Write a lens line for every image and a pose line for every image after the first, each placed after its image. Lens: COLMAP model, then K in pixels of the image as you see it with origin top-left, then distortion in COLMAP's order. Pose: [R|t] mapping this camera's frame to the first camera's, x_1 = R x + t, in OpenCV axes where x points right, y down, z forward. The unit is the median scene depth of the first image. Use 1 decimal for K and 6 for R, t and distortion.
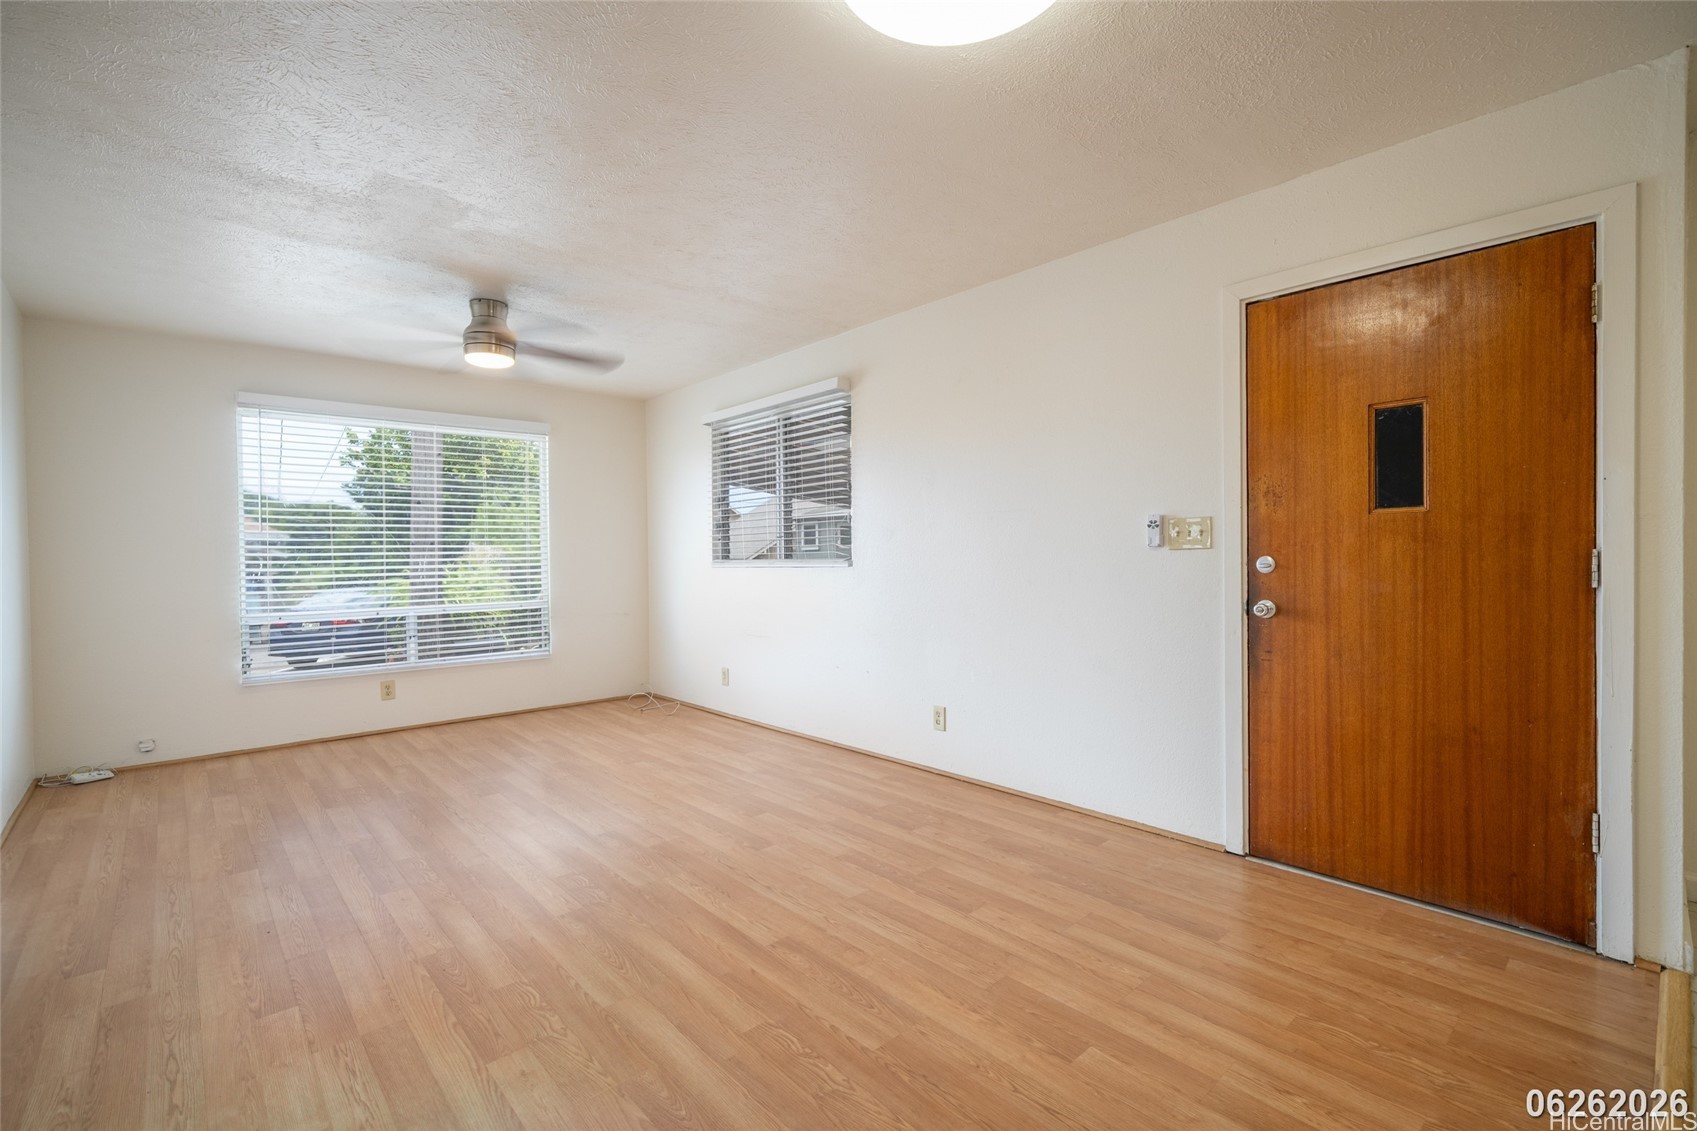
lens RADIAL K [[750.0, 0, 850.9], [0, 750.0, 566.1], [0, 0, 1]] dist [-0.001886, -0.000539]
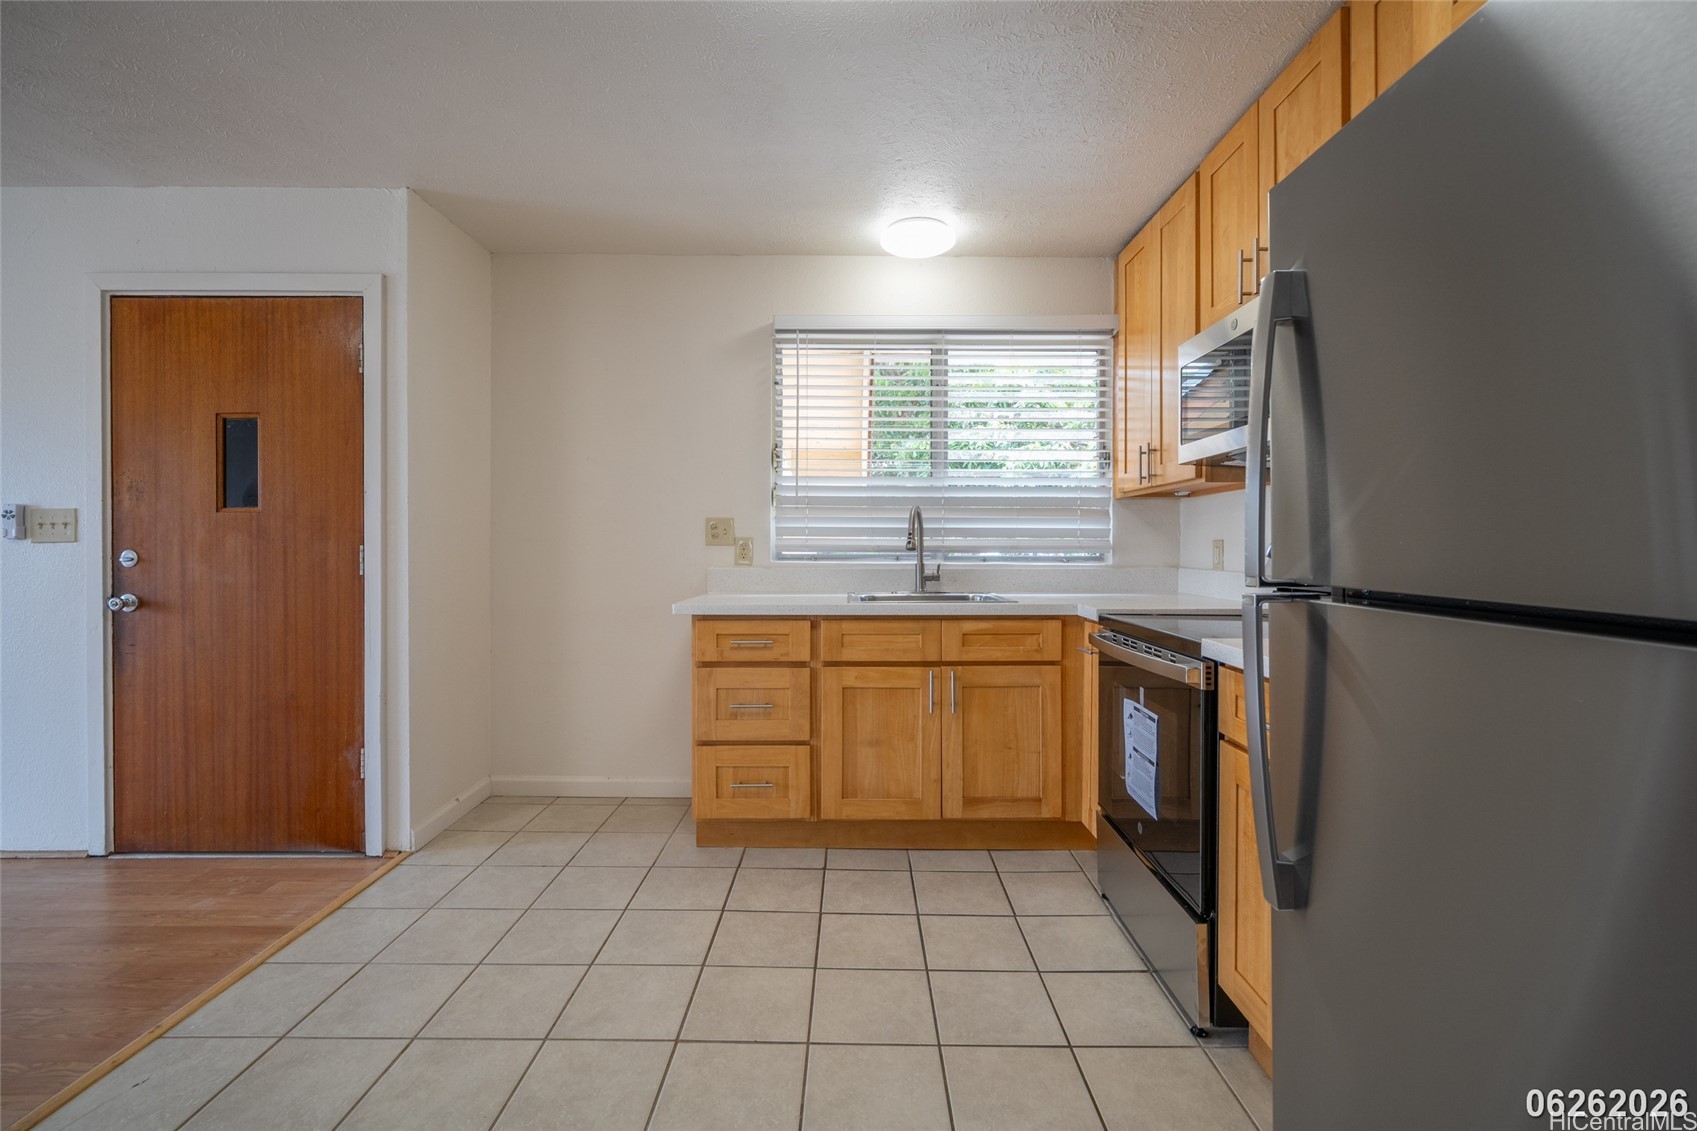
lens RADIAL K [[750.0, 0, 847.7], [0, 750.0, 548.6], [0, 0, 1]] dist [-0.001886, -0.000539]
pose [[0.666705, 0.005814, 0.745299, 0.548288], [0.006809, 0.999880, -0.013891, 0.006326], [-0.745290, 0.014336, 0.666586, -0.475781]]
